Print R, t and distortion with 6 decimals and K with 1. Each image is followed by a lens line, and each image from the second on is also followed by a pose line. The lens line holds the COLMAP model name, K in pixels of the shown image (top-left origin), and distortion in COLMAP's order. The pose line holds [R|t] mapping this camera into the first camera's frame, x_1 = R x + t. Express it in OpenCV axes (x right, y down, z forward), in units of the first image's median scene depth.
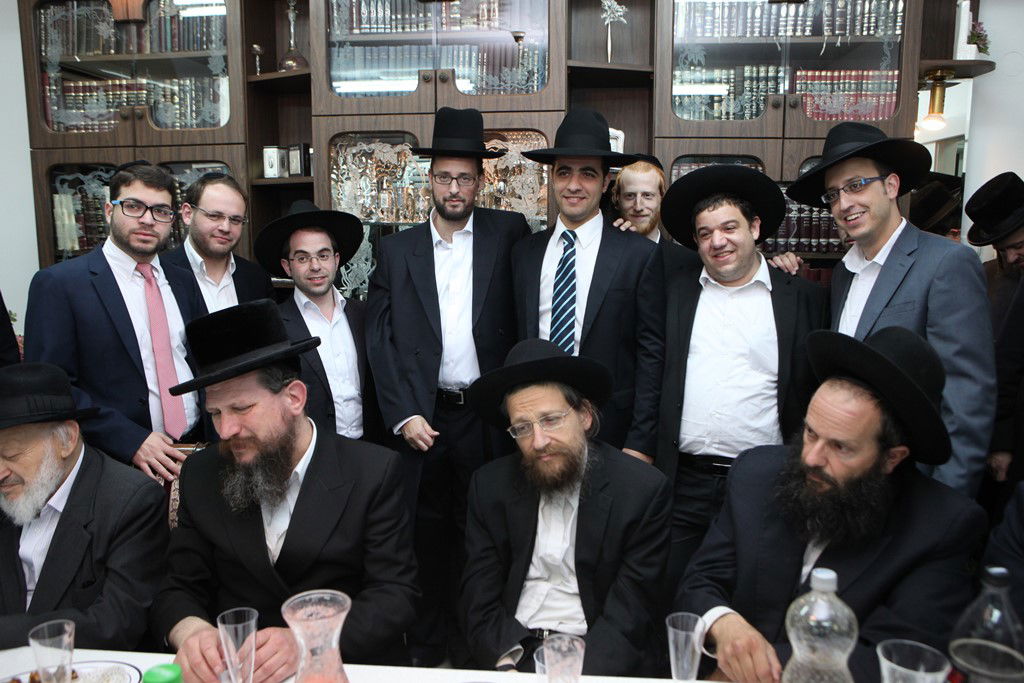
lens RADIAL K [[782.5, 0, 509.6], [0, 782.5, 329.1], [0, 0, 1]] dist [-0.067266, 0.063784]
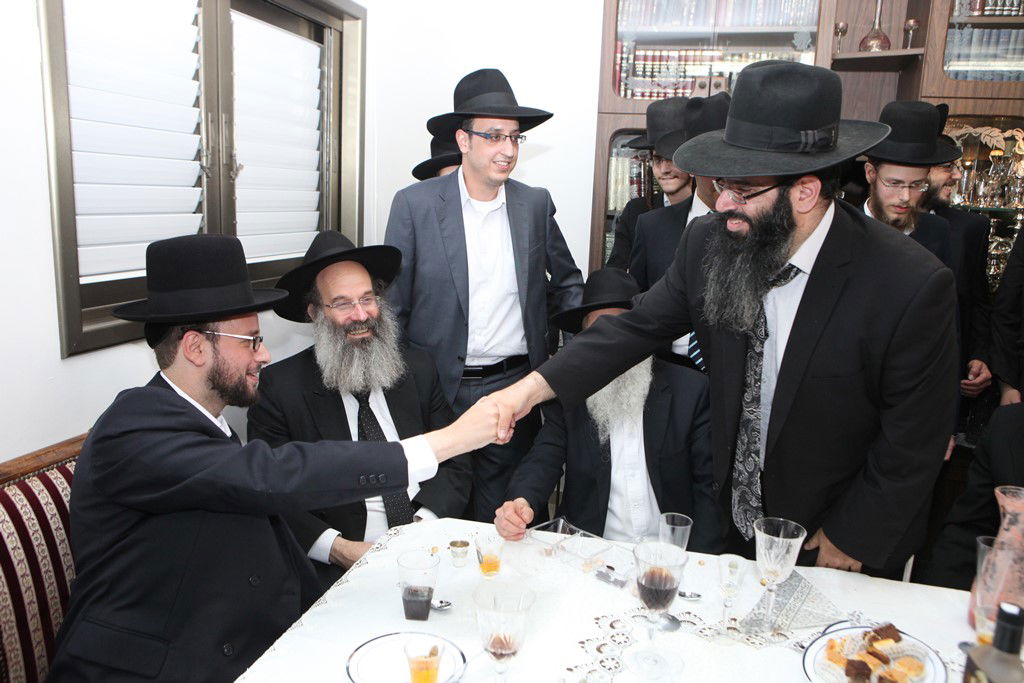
lens RADIAL K [[782.5, 0, 509.6], [0, 782.5, 329.1], [0, 0, 1]] dist [-0.067266, 0.063784]
pose [[0.984584, 0.081199, -0.154921, -0.562908], [-0.074171, 0.995960, 0.050628, 0.016464], [0.158406, -0.038357, 0.986629, -0.086976]]
